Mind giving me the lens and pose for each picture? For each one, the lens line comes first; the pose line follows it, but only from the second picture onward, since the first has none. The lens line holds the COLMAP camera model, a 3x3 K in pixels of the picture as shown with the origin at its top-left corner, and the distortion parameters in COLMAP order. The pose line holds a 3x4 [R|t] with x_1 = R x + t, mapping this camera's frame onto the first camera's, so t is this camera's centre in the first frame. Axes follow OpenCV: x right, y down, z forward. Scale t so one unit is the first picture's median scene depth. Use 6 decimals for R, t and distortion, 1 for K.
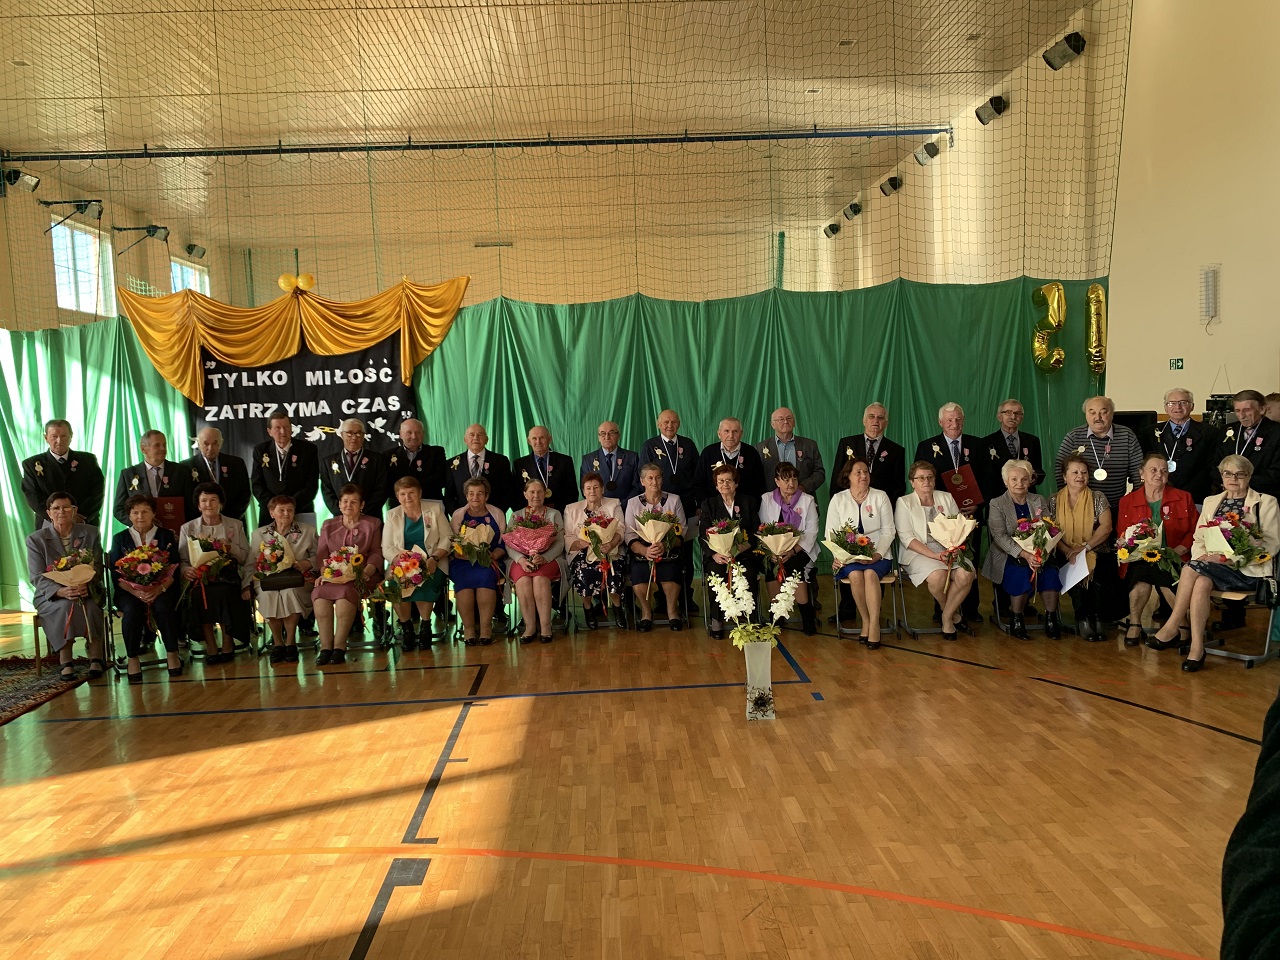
lens RADIAL K [[975.0, 0, 640.0], [0, 975.0, 480.0], [0, 0, 1]] dist [0.010165, -0.048764]
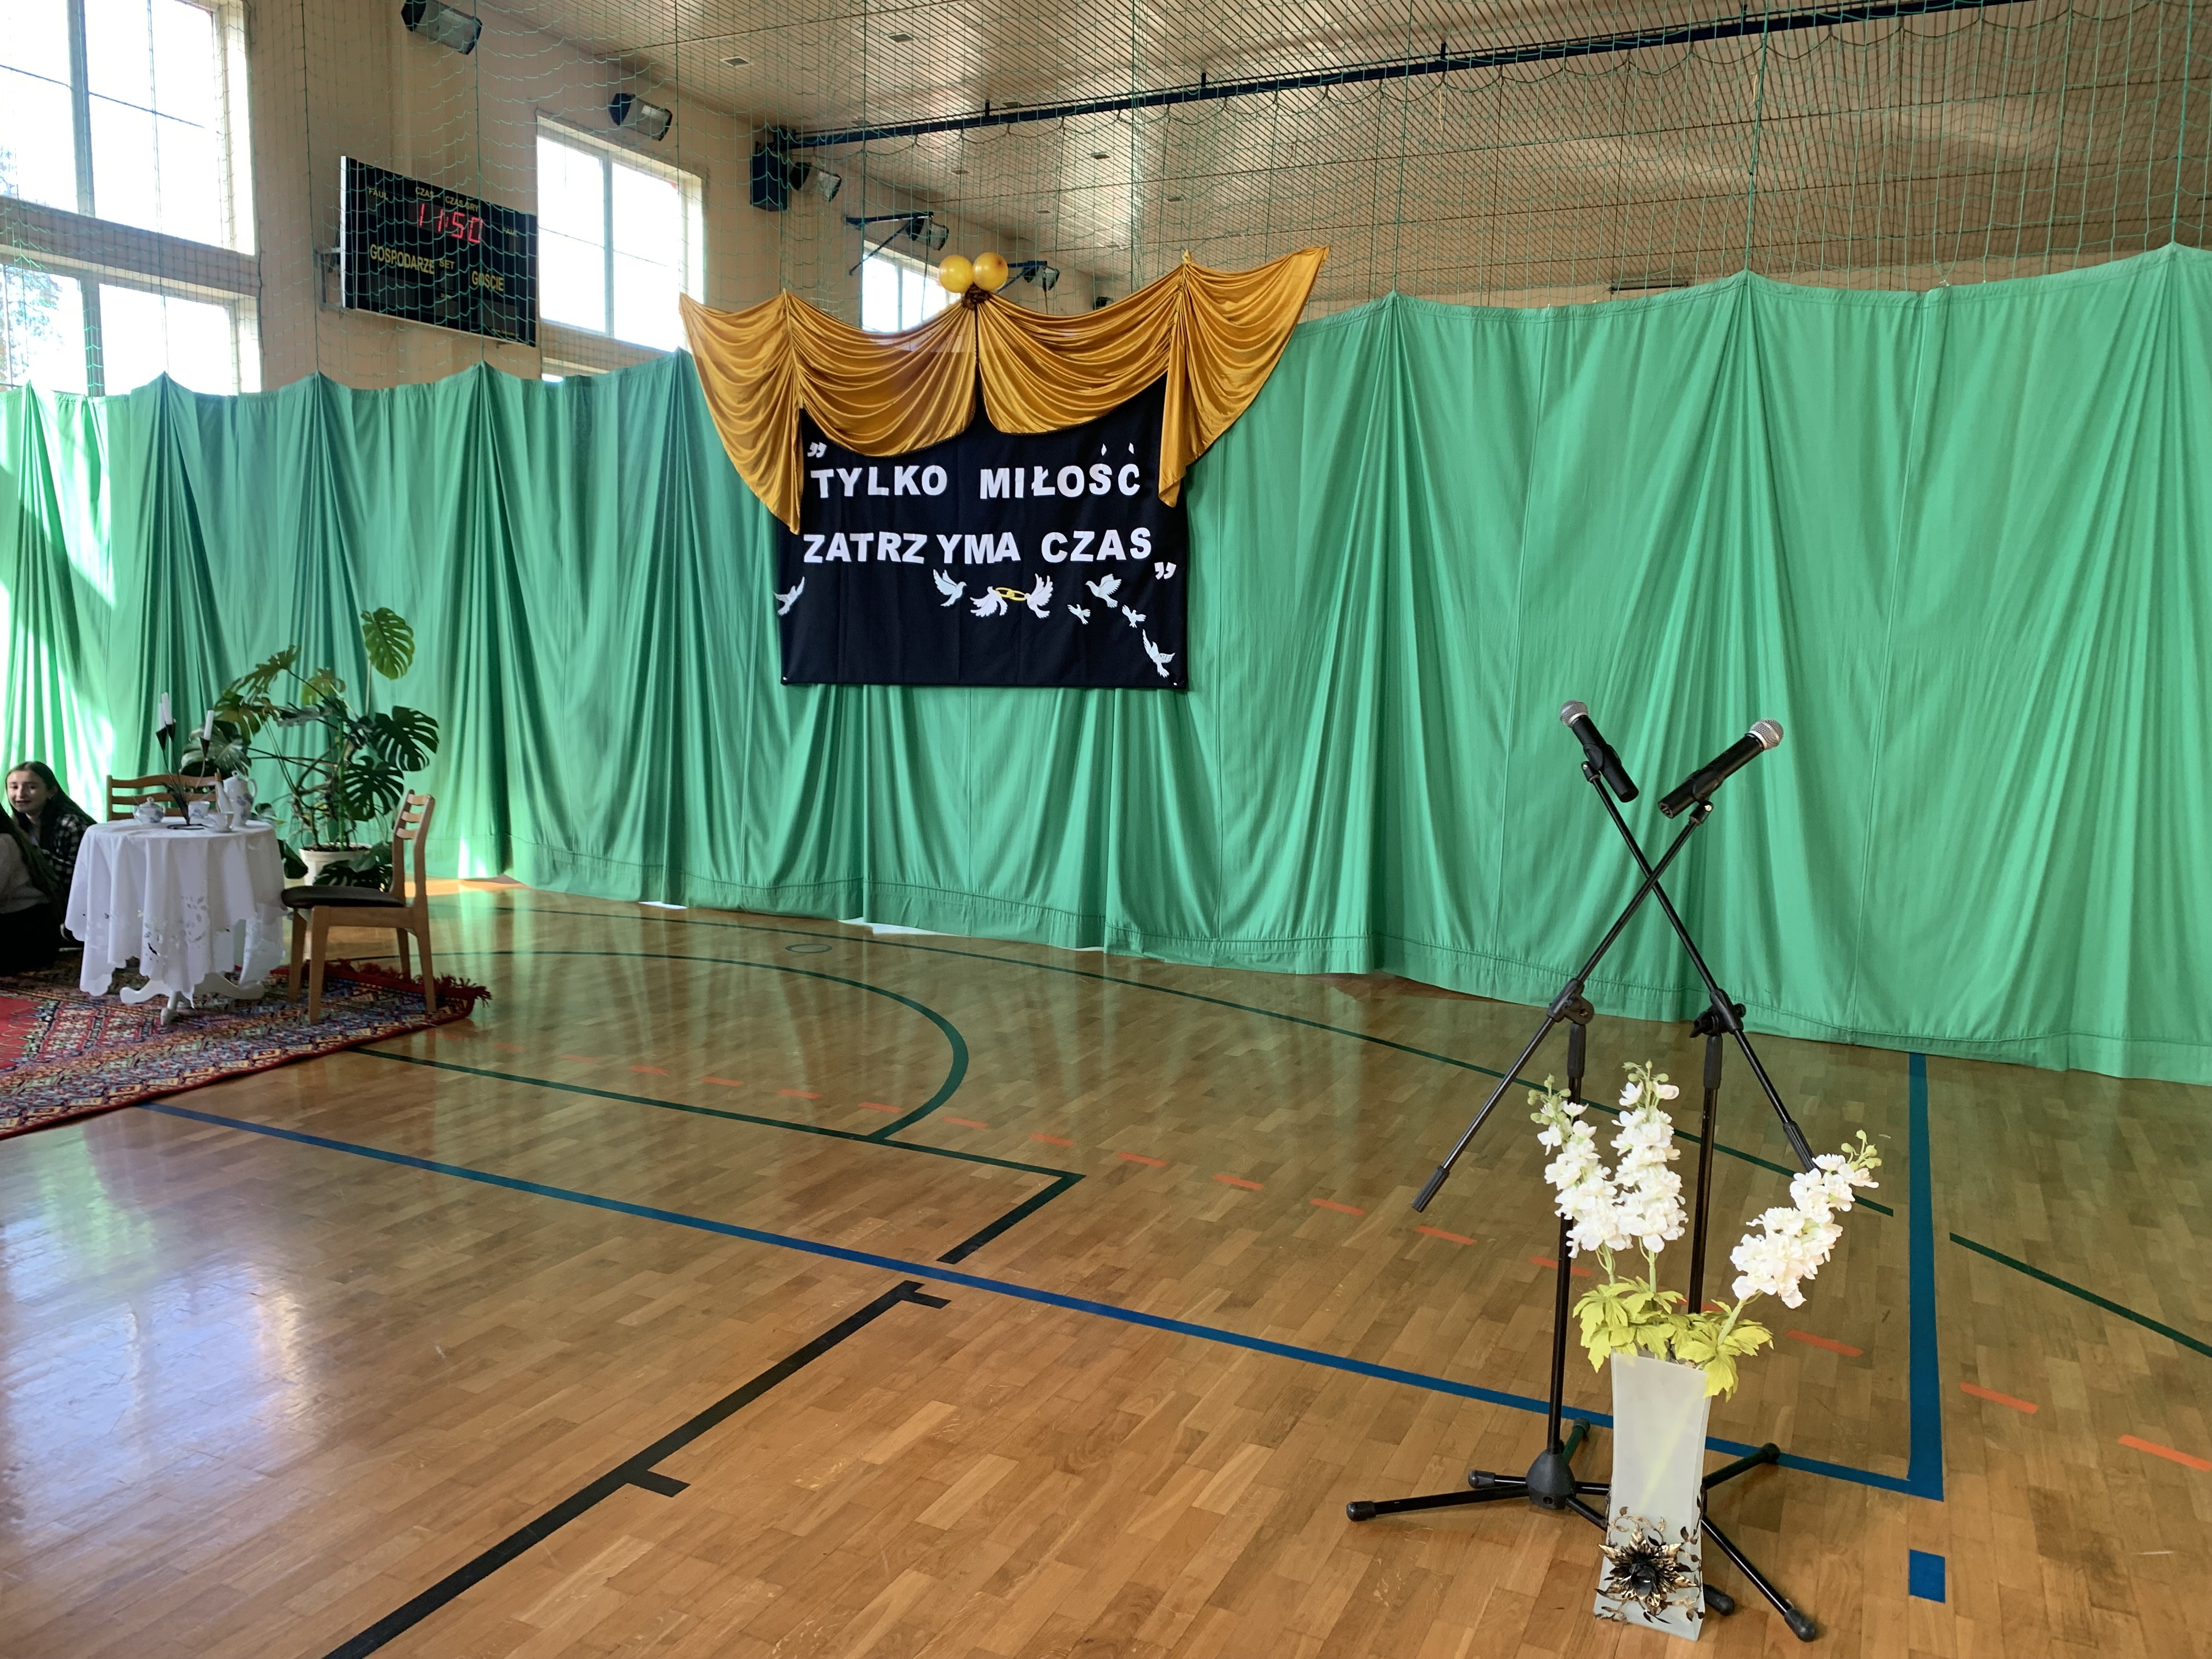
lens RADIAL K [[1688.2, 0, 1053.4], [0, 1688.2, 857.3], [0, 0, 1]] dist [0.058539, -0.124009]
pose [[0.875452, 0.128995, -0.465772, 0.120915], [-0.098117, 0.991091, 0.090063, -0.000979], [0.473240, -0.033146, 0.880310, 0.345215]]
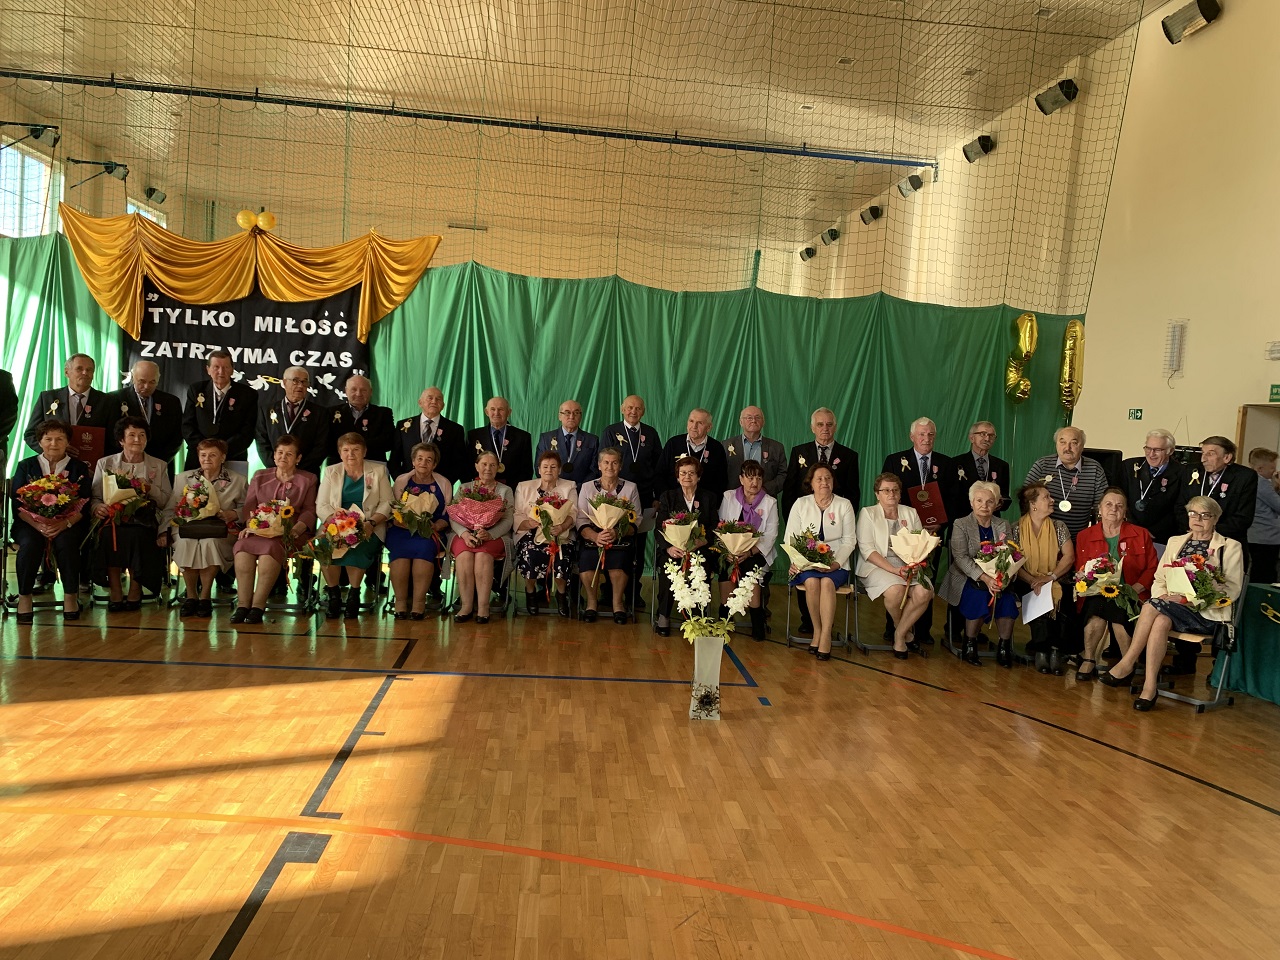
lens RADIAL K [[976.1, 0, 659.2], [0, 976.1, 476.7], [0, 0, 1]] dist [-0.010018, -0.004750]
pose [[0.992041, 0.104527, 0.070201, -0.006891], [-0.103558, 0.994473, -0.017325, 0.023456], [-0.071624, 0.009917, 0.997382, 0.043976]]
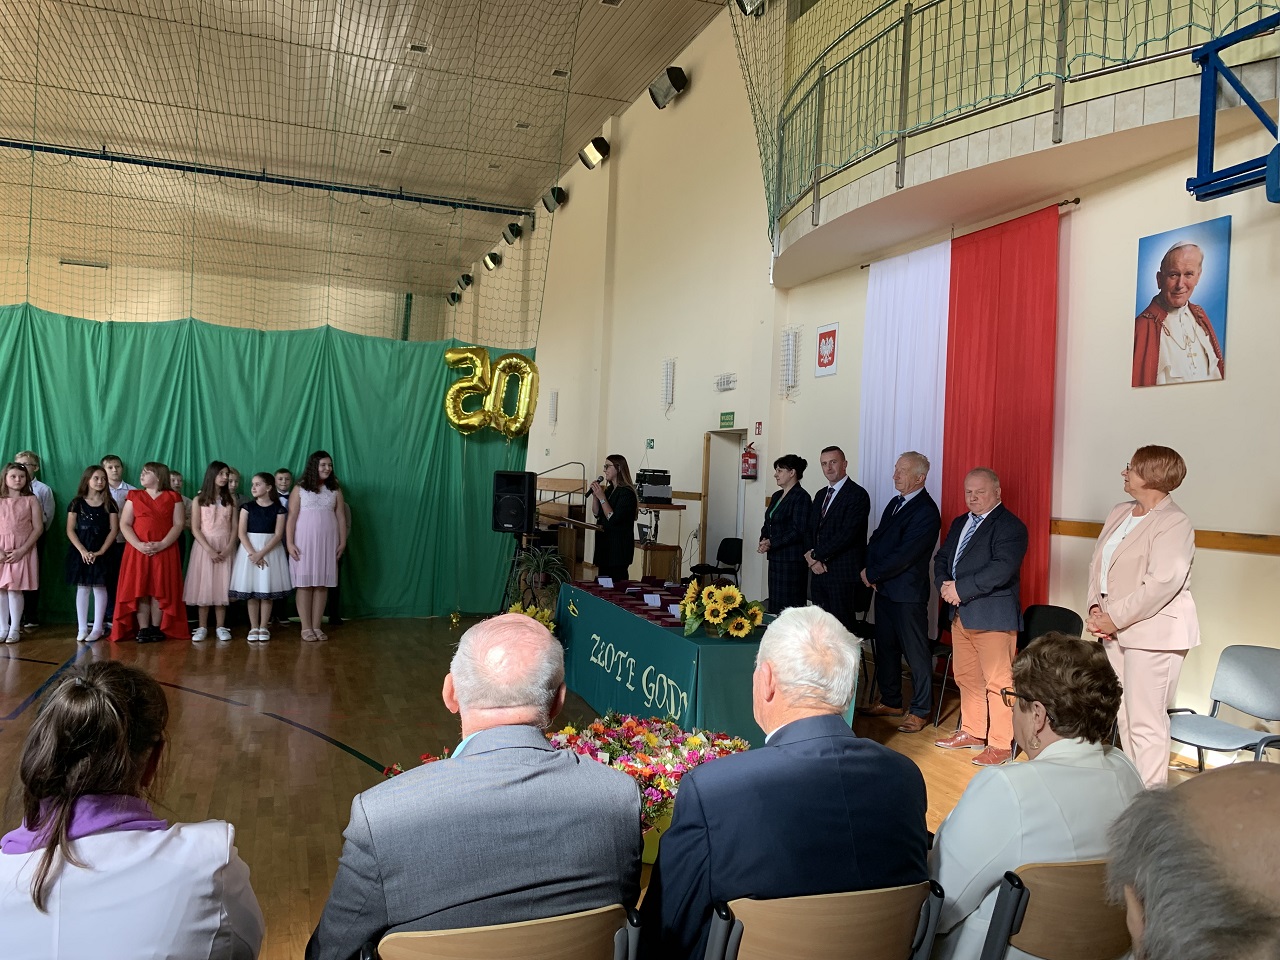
lens RADIAL K [[976.1, 0, 659.2], [0, 976.1, 476.7], [0, 0, 1]] dist [-0.010018, -0.004750]
pose [[0.943532, 0.082817, 0.320762, 0.349675], [-0.057367, 0.994466, -0.088014, 0.021186], [-0.326276, 0.064643, 0.943062, -0.059118]]
